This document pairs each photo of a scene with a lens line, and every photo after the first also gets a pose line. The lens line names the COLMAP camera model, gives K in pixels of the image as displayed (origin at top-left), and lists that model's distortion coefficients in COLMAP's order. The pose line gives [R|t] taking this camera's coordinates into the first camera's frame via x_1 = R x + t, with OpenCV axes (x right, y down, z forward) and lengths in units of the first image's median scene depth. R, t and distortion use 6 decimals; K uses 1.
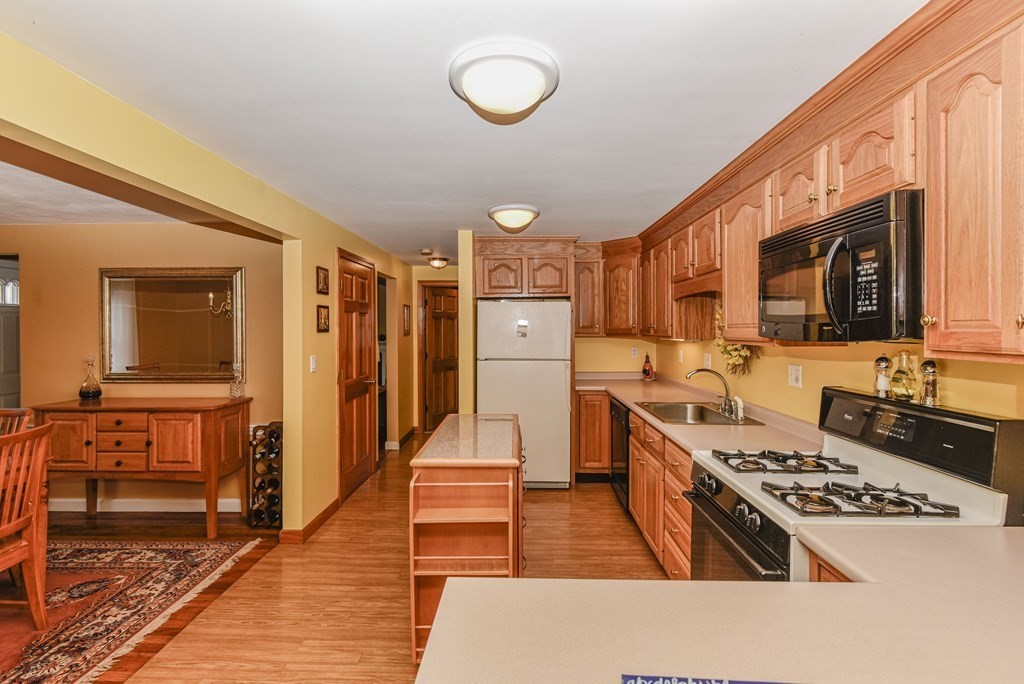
lens RADIAL K [[474.7, 0, 509.6], [0, 474.7, 325.8], [0, 0, 1]] dist [-0.000599, -0.000465]
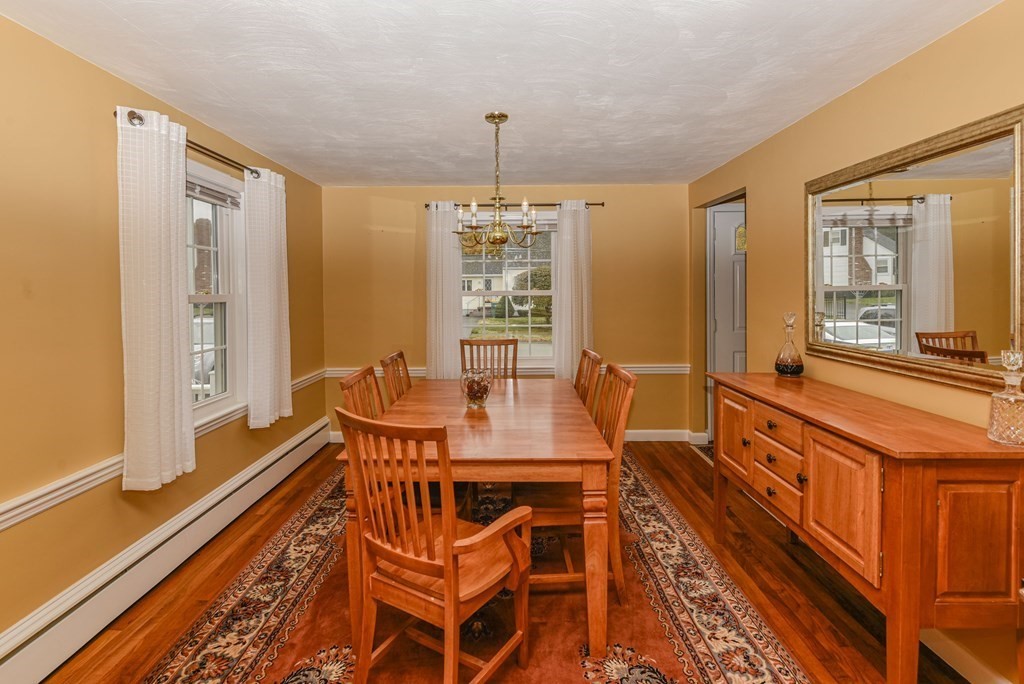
lens RADIAL K [[485.8, 0, 509.1], [0, 485.8, 299.2], [0, 0, 1]] dist [-0.000180, -0.000362]
pose [[0.017885, 0.018893, -0.999662, -0.215213], [0.007658, 0.999790, 0.019032, 0.029989], [0.999811, -0.007995, 0.017737, 0.655130]]
